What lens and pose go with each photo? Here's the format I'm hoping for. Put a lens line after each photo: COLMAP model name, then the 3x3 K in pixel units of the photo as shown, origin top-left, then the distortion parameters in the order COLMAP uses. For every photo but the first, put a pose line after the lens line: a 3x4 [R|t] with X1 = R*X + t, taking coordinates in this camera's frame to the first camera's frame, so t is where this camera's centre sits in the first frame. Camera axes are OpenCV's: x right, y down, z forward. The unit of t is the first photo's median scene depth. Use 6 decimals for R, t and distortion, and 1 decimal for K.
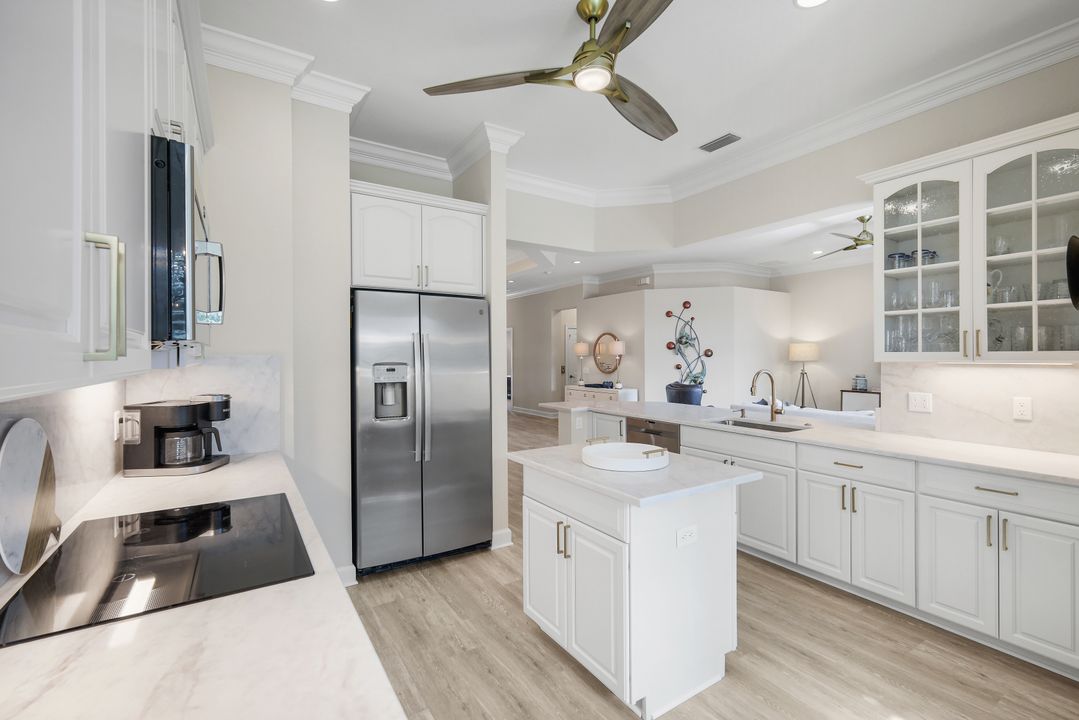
lens RADIAL K [[472.8, 0, 539.2], [0, 472.8, 352.8], [0, 0, 1]] dist [0.002529, -0.001219]
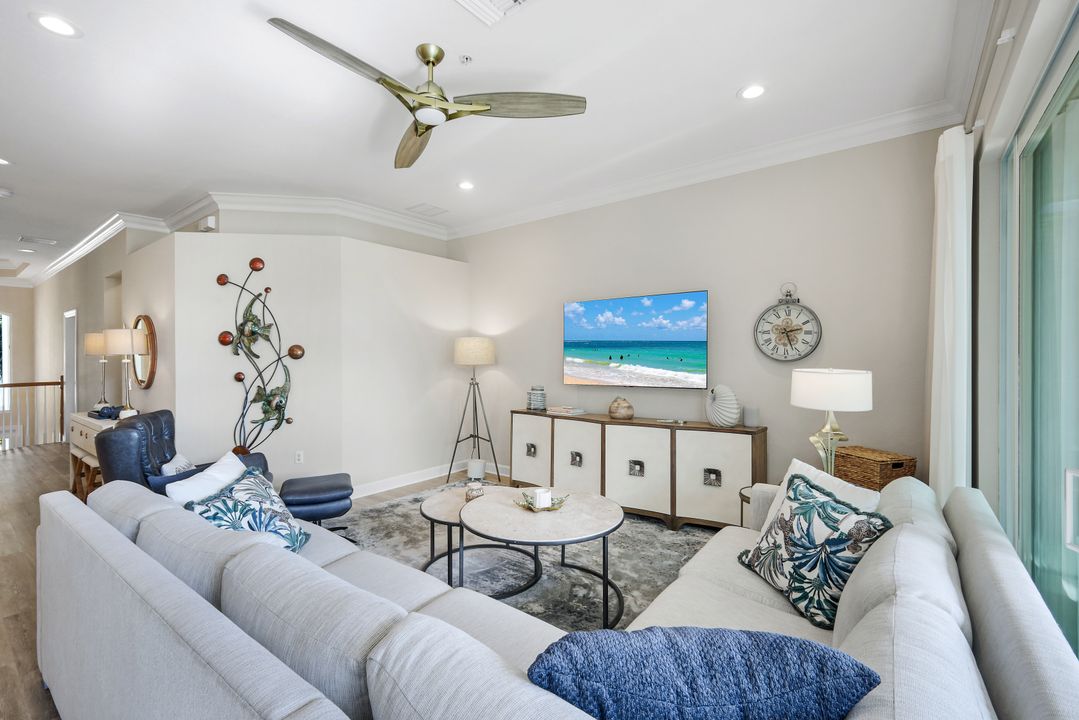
lens RADIAL K [[472.8, 0, 540.8], [0, 472.8, 359.4], [0, 0, 1]] dist [0.002529, -0.001219]
pose [[0.941085, -0.001438, 0.338168, 0.437959], [-0.001928, 0.999952, 0.009619, 0.003497], [-0.338165, -0.009704, 0.941037, 0.368997]]
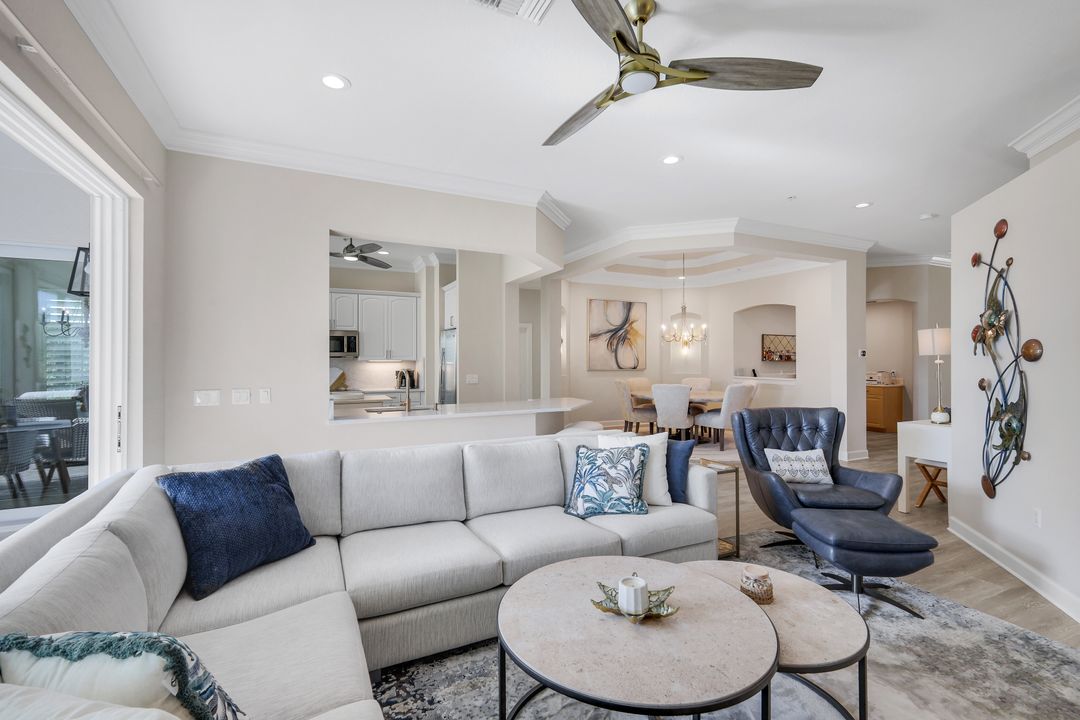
lens RADIAL K [[473.2, 0, 550.8], [0, 473.2, 359.5], [0, 0, 1]] dist [0.002529, -0.001219]
pose [[-0.114896, 0.005338, -0.993363, 0.752713], [0.005555, 0.999973, 0.004731, 0.003832], [0.993362, -0.004975, -0.114923, 0.671849]]
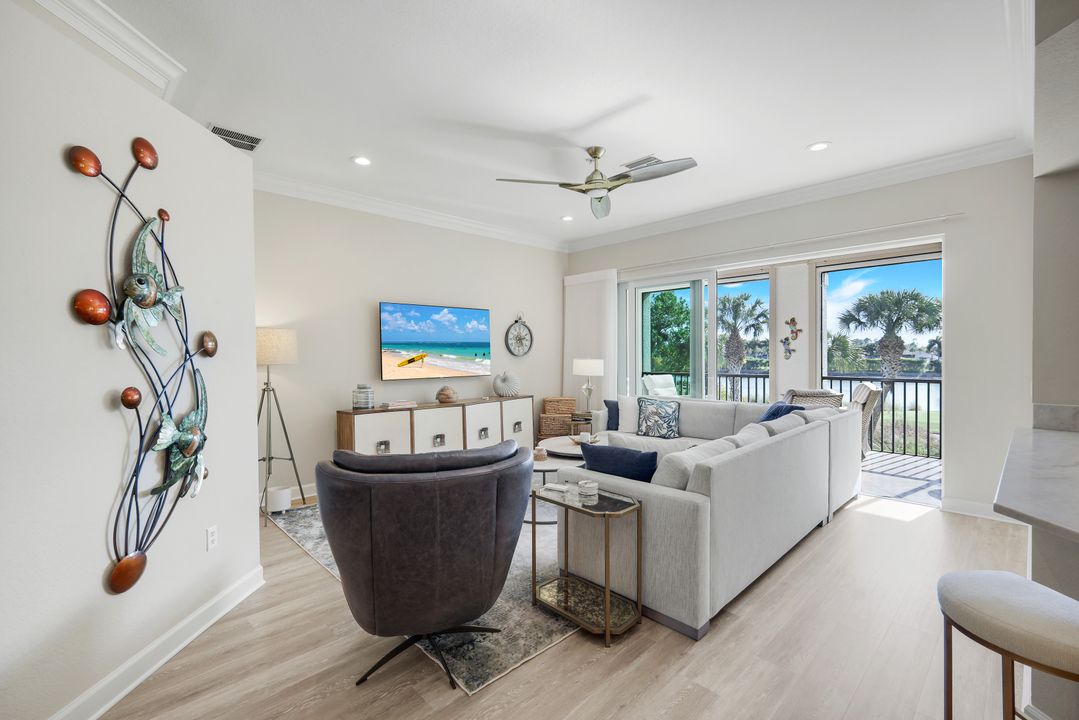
lens RADIAL K [[472.8, 0, 544.2], [0, 472.8, 360.0], [0, 0, 1]] dist [0.002529, -0.001219]
pose [[-0.201761, -0.008735, 0.979396, 0.016662], [0.003333, 0.999948, 0.009605, 0.008492], [-0.979429, 0.005203, -0.201722, 0.842729]]
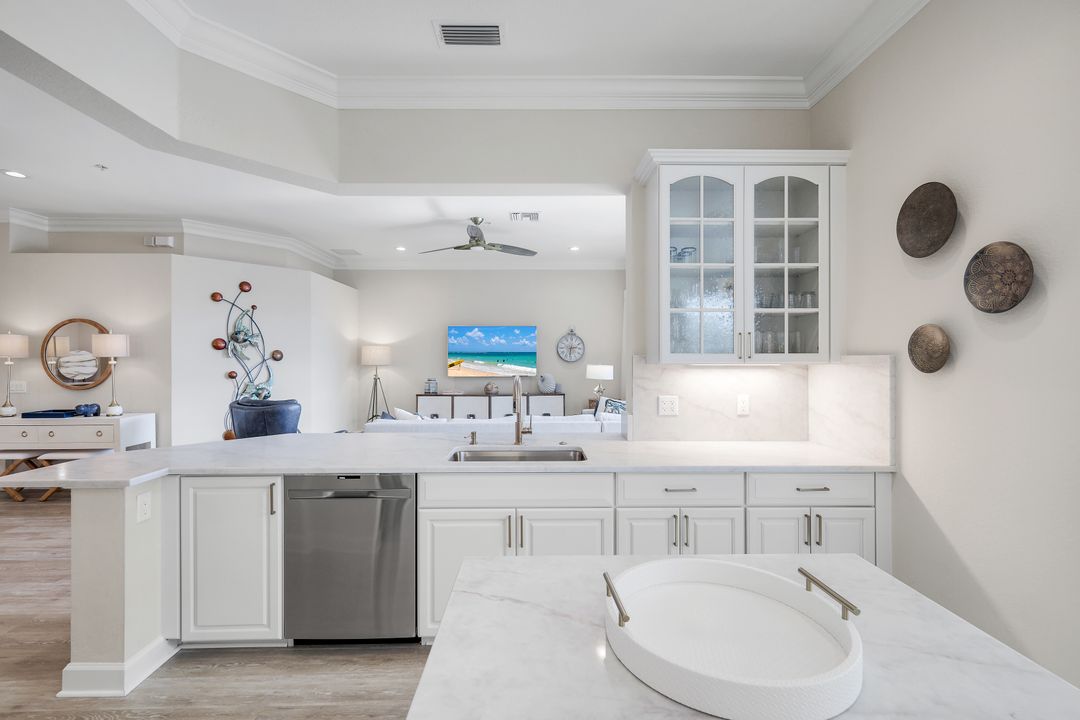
lens RADIAL K [[473.2, 0, 540.4], [0, 473.2, 359.6], [0, 0, 1]] dist [0.002529, -0.001219]
pose [[0.522636, 0.001546, 0.852554, -0.058702], [-0.005308, 0.999985, 0.001440, 0.003405], [-0.852539, -0.005278, 0.522637, 0.257904]]
